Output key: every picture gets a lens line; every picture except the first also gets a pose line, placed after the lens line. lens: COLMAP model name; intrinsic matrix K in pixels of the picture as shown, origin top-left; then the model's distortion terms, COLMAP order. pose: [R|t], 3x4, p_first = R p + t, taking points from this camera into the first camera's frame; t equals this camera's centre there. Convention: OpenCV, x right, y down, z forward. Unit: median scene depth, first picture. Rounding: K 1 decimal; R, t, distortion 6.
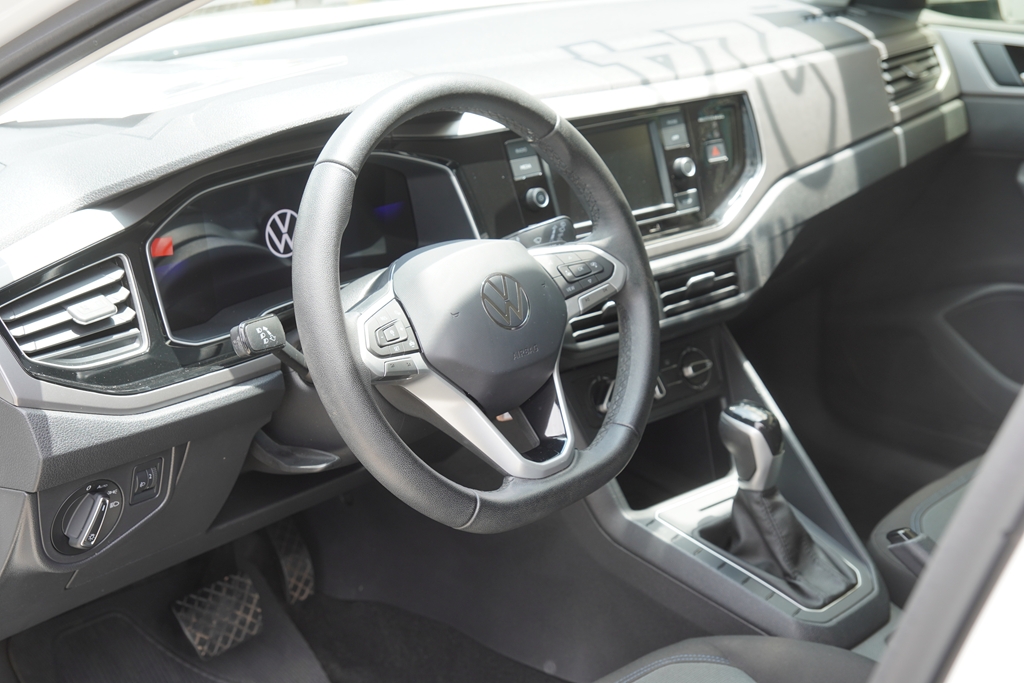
lens RADIAL K [[1613.6, 0, 512.0], [0, 1613.6, 341.5], [0, 0, 1]] dist [0.200087, 0.017636]
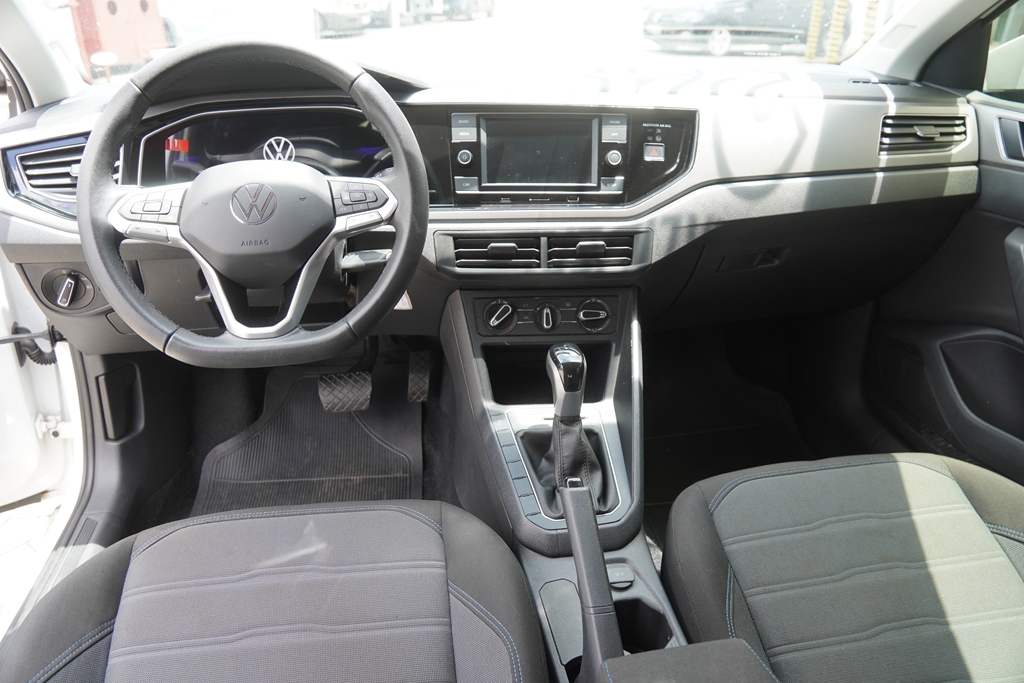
lens RADIAL K [[768.8, 0, 512.0], [0, 768.8, 341.5], [0, 0, 1]] dist [-0.143757, 0.109139]
pose [[0.790415, 0.258009, -0.555585, 0.407180], [-0.213637, 0.966133, 0.144728, -0.037846], [0.574111, 0.004298, 0.818767, 0.465543]]
